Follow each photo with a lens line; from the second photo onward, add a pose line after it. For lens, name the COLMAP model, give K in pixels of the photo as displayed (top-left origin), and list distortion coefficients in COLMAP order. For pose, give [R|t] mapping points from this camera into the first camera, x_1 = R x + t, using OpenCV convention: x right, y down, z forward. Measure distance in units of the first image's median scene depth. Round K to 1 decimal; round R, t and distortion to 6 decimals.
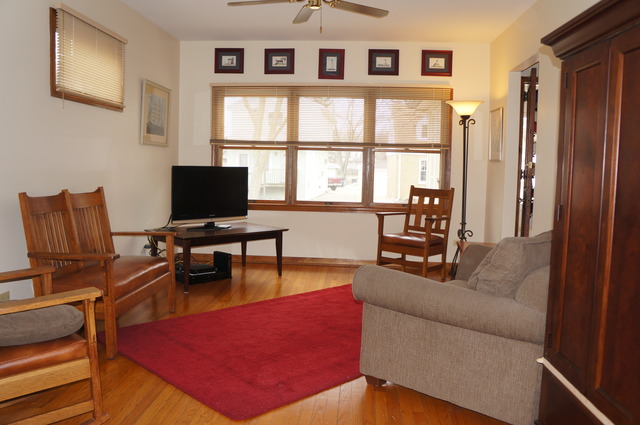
lens RADIAL K [[527.4, 0, 312.3], [0, 527.4, 211.6], [0, 0, 1]] dist [-0.123271, 0.013700]
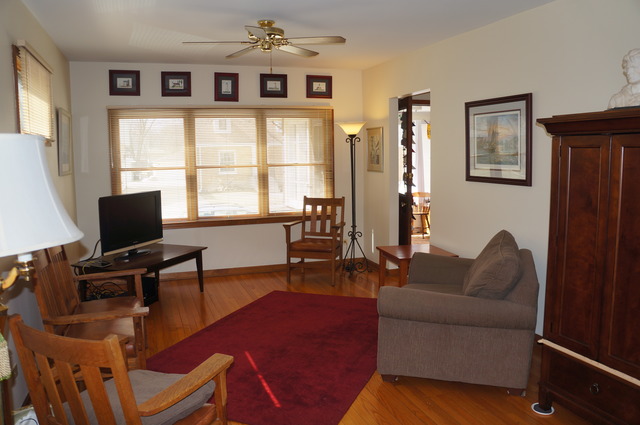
lens RADIAL K [[501.2, 0, 316.5], [0, 501.2, 211.5], [0, 0, 1]] dist [-0.140100, 0.025081]
pose [[0.916727, -0.079933, 0.391437, -0.212495], [0.070171, 0.996764, 0.039207, -0.057180], [-0.393304, -0.008474, 0.919369, -0.000310]]
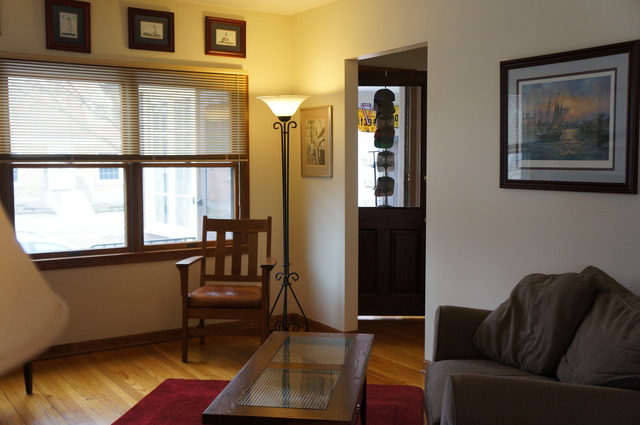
lens RADIAL K [[696.2, 0, 322.5], [0, 696.2, 214.5], [0, 0, 1]] dist [0.020127, 0.000000]
pose [[0.786914, -0.072454, 0.612795, -0.247819], [0.075332, 0.996934, 0.021137, -0.059569], [-0.612447, 0.029530, 0.789960, 0.187644]]
